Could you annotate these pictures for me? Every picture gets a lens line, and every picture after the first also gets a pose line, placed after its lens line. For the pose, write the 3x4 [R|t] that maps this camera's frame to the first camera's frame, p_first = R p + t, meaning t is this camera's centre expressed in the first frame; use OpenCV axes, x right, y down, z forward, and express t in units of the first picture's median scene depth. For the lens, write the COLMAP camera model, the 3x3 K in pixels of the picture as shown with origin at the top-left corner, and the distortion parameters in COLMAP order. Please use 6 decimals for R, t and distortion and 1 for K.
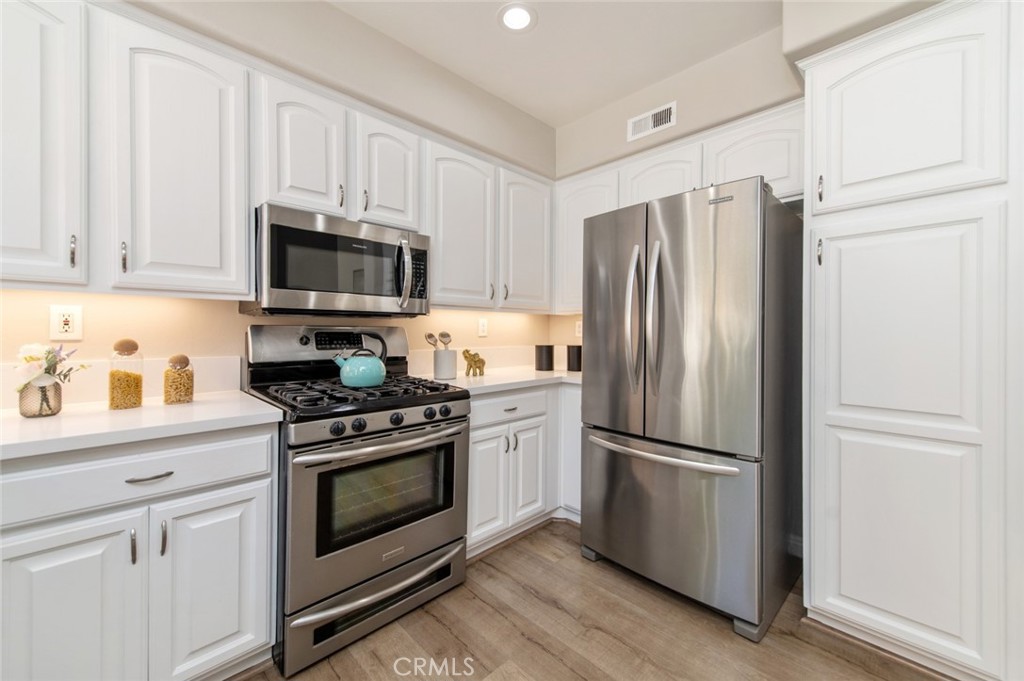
lens RADIAL K [[400.7, 0, 514.5], [0, 400.7, 332.2], [0, 0, 1]] dist [0.011854, -0.002396]
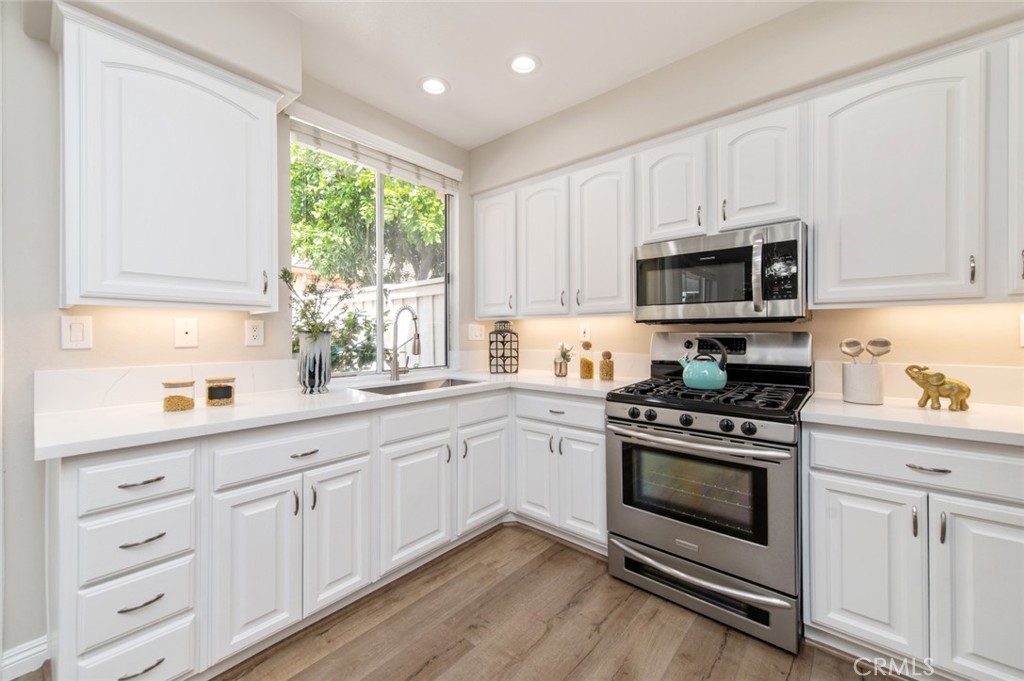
lens RADIAL K [[400.7, 0, 511.1], [0, 400.7, 334.6], [0, 0, 1]] dist [0.011854, -0.002396]
pose [[0.088141, -0.000574, -0.996108, 0.719350], [-0.001394, 0.999999, -0.000700, -0.009431], [0.996107, 0.001451, 0.088140, 0.433733]]
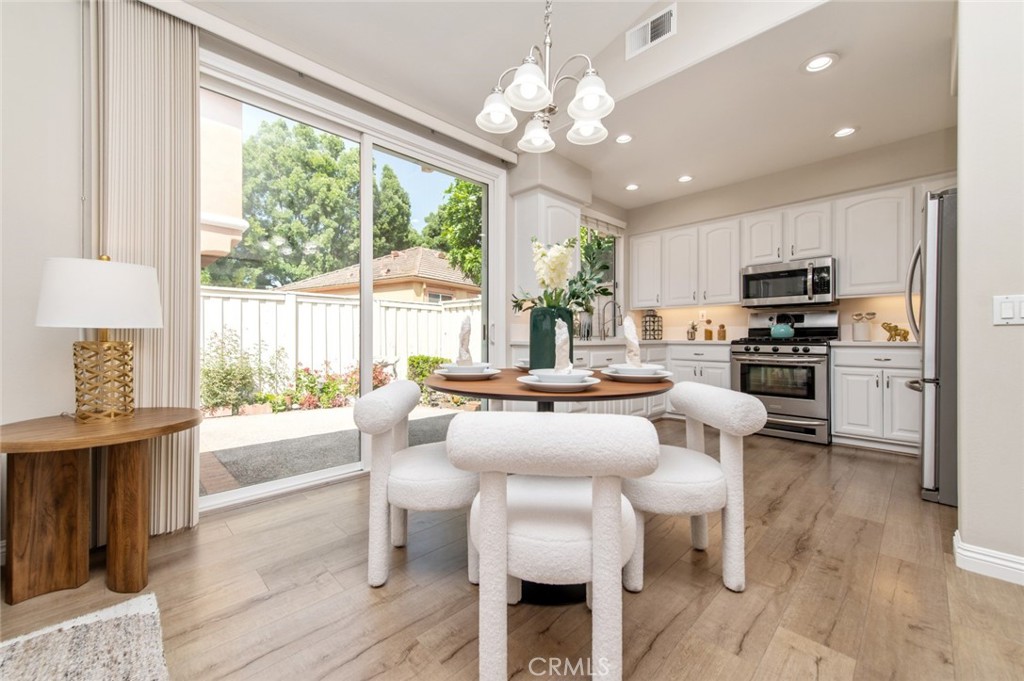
lens RADIAL K [[400.7, 0, 509.3], [0, 400.7, 337.5], [0, 0, 1]] dist [0.011854, -0.002396]
pose [[-0.003488, -0.002814, -0.999990, 2.029063], [-0.001034, 0.999996, -0.002811, 0.153688], [0.999993, 0.001024, -0.003491, -0.536480]]
